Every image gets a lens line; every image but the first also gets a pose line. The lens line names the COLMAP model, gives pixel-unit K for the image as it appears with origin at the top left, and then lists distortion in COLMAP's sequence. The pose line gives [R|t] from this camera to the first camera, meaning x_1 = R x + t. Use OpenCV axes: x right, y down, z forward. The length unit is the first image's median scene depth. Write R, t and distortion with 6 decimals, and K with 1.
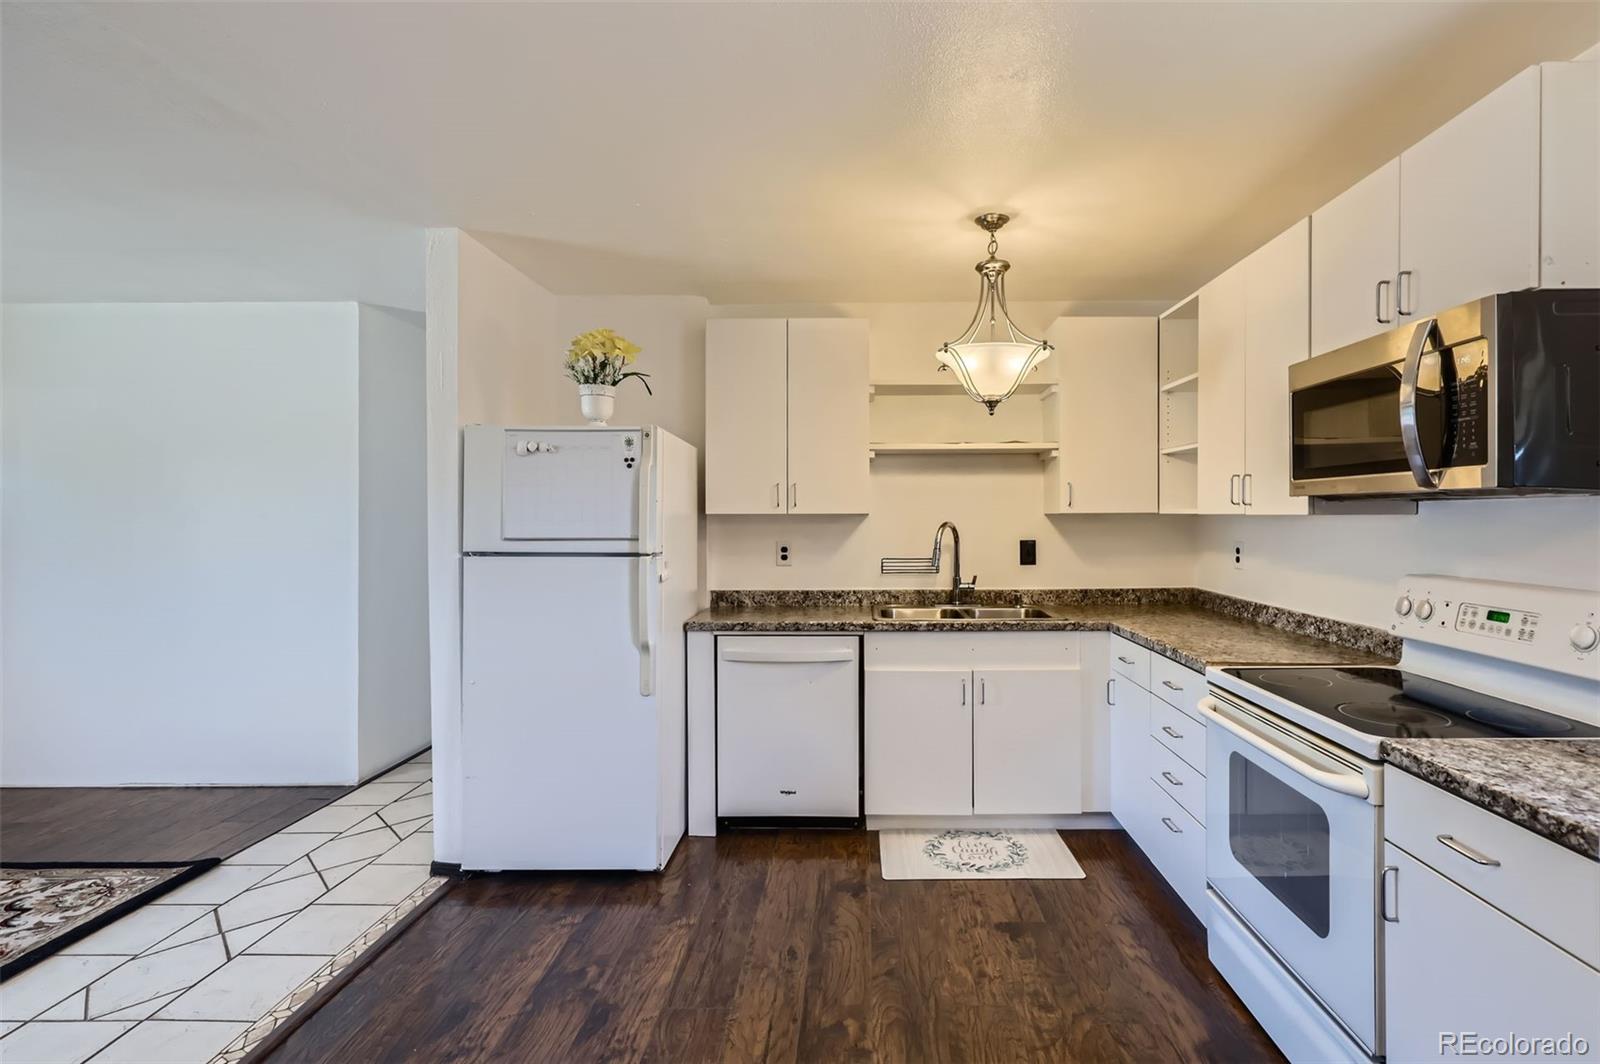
lens RADIAL K [[763.9, 0, 857.1], [0, 763.9, 522.0], [0, 0, 1]] dist [0.000021, -0.000645]
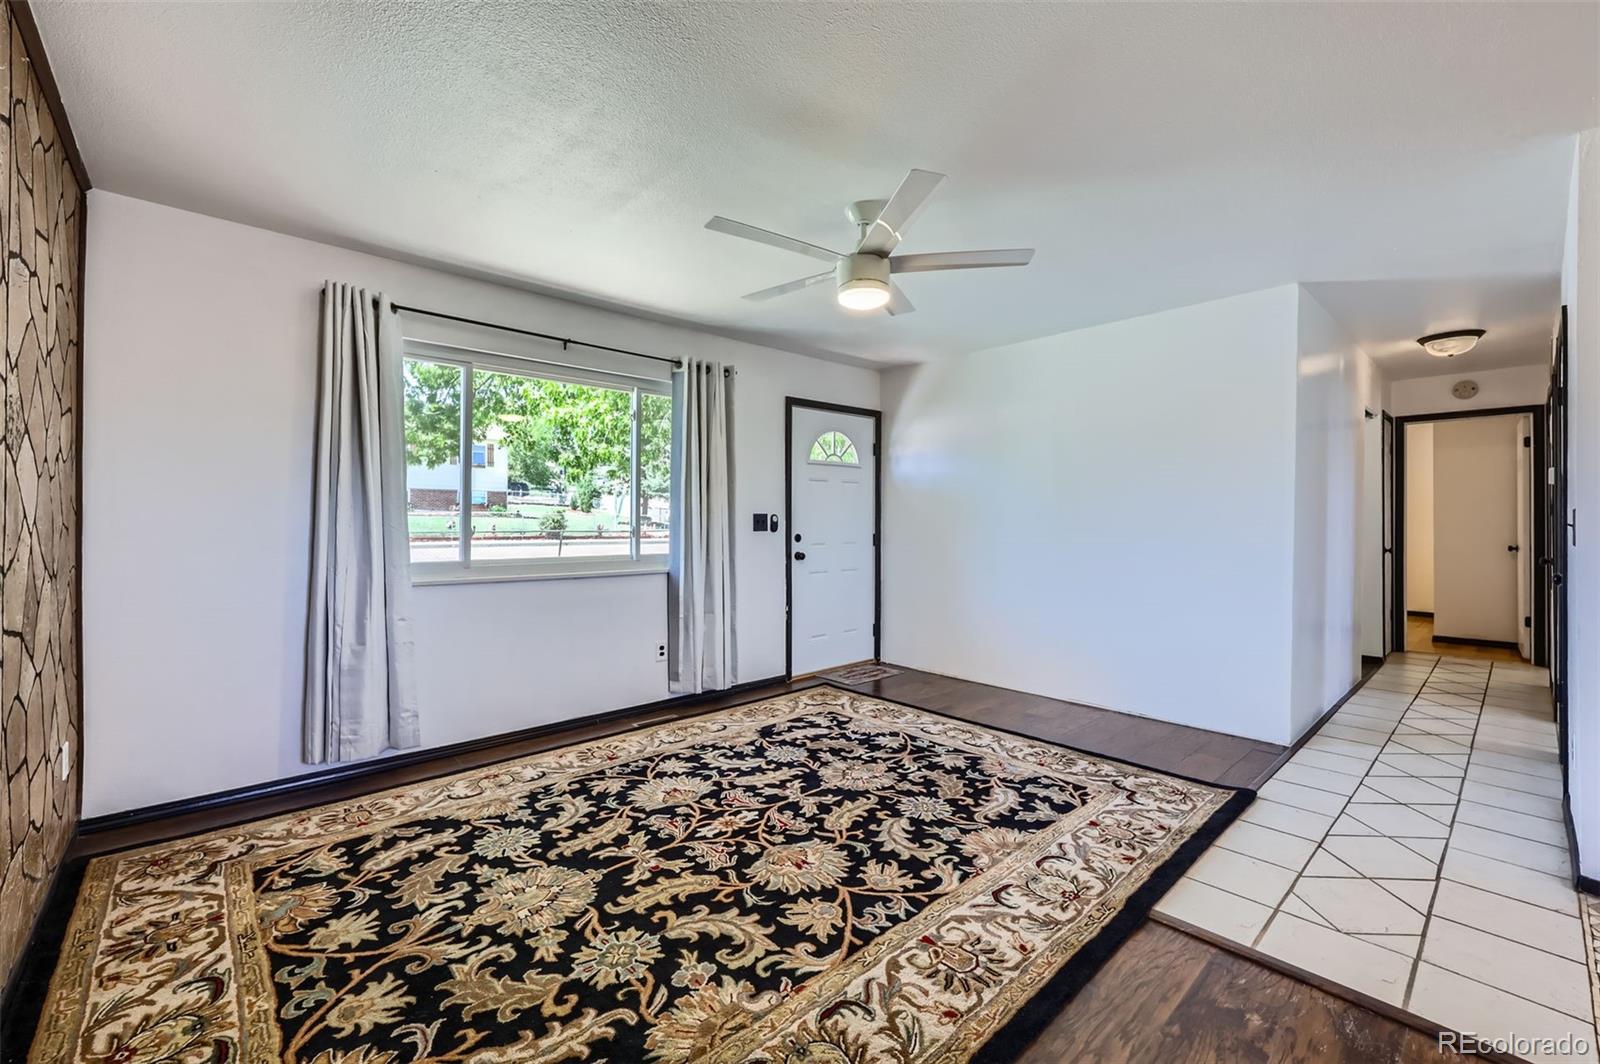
lens RADIAL K [[654.2, 0, 809.1], [0, 654.2, 516.2], [0, 0, 1]] dist [-0.001147, 0.000560]
pose [[0.681906, -0.000509, -0.731440, -0.628931], [-0.010807, 0.999884, -0.010771, 0.066776], [0.731360, 0.015250, 0.681821, -0.128672]]
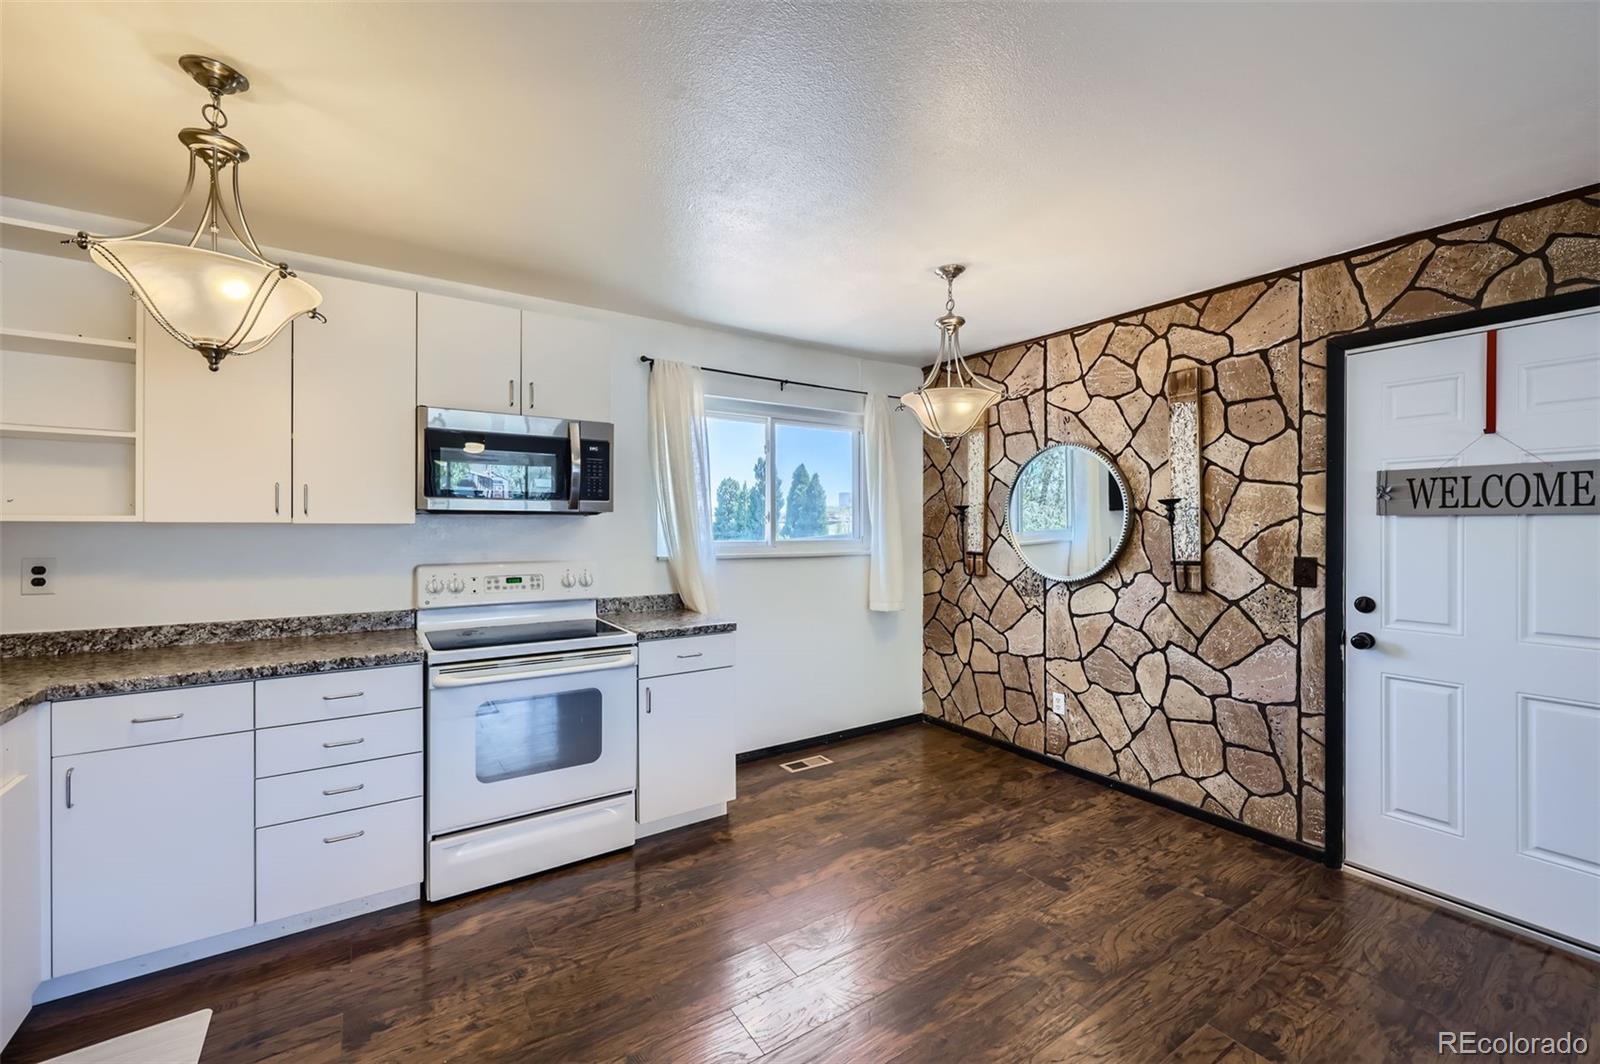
lens RADIAL K [[654.2, 0, 805.7], [0, 654.2, 526.5], [0, 0, 1]] dist [-0.001147, 0.000560]
pose [[-0.568673, -0.001531, 0.822562, -0.573491], [0.007646, 0.999945, 0.007147, -0.006703], [-0.822528, 0.010354, -0.568630, 0.902210]]
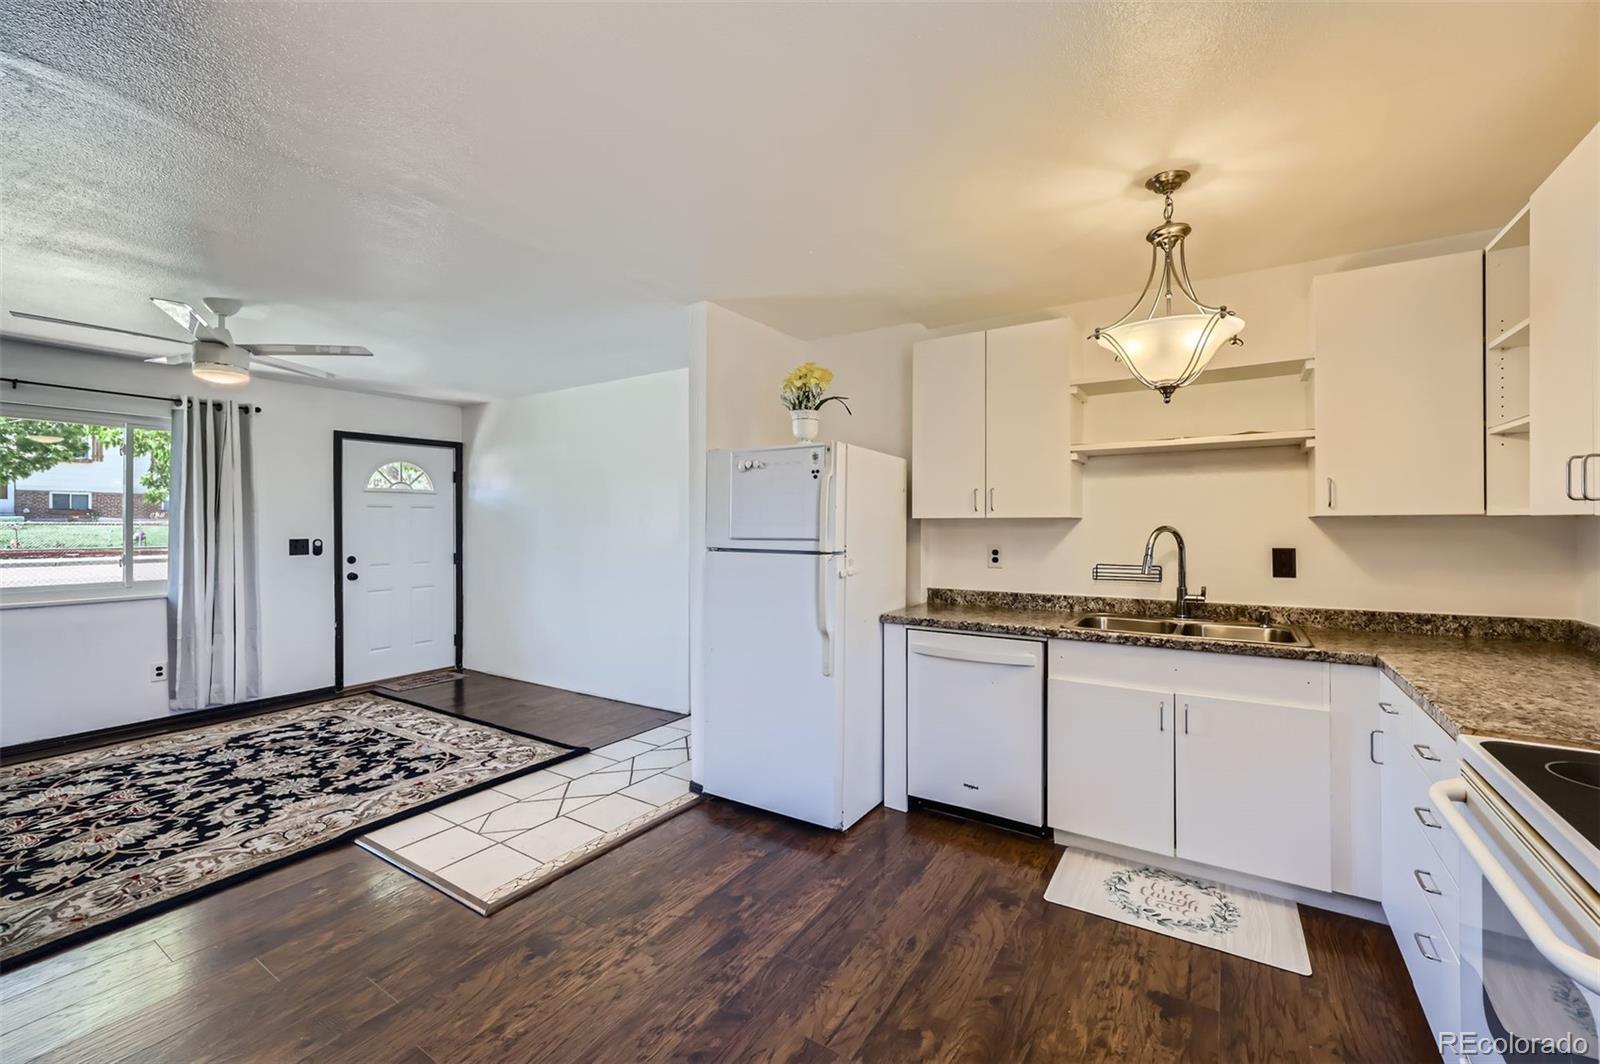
lens RADIAL K [[654.2, 0, 803.8], [0, 654.2, 521.1], [0, 0, 1]] dist [-0.001147, 0.000560]
pose [[0.843487, -0.001056, -0.537148, 0.227078], [-0.003800, 0.999961, -0.007933, 0.002516], [0.537136, 0.008732, 0.843451, 0.148478]]
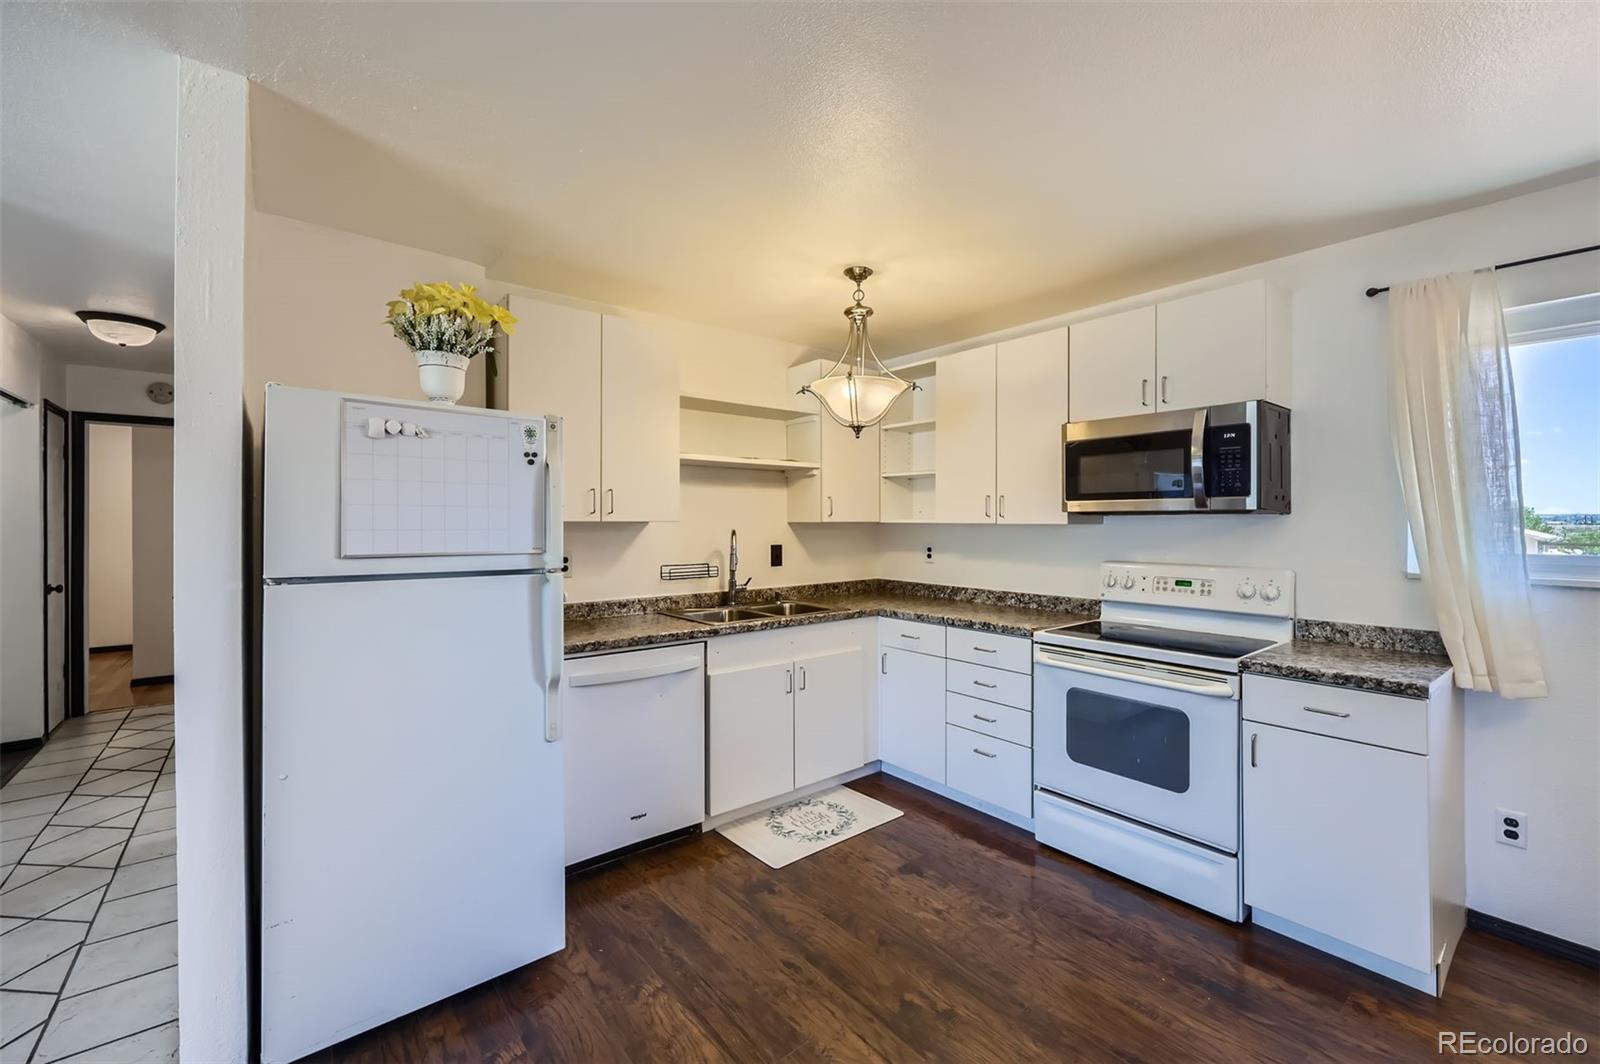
lens RADIAL K [[654.2, 0, 810.3], [0, 654.2, 522.6], [0, 0, 1]] dist [-0.001147, 0.000560]
pose [[0.765433, 0.003169, 0.643508, -0.523527], [0.003034, 0.999959, -0.008533, -0.002482], [-0.643509, 0.008483, 0.765392, 0.280791]]
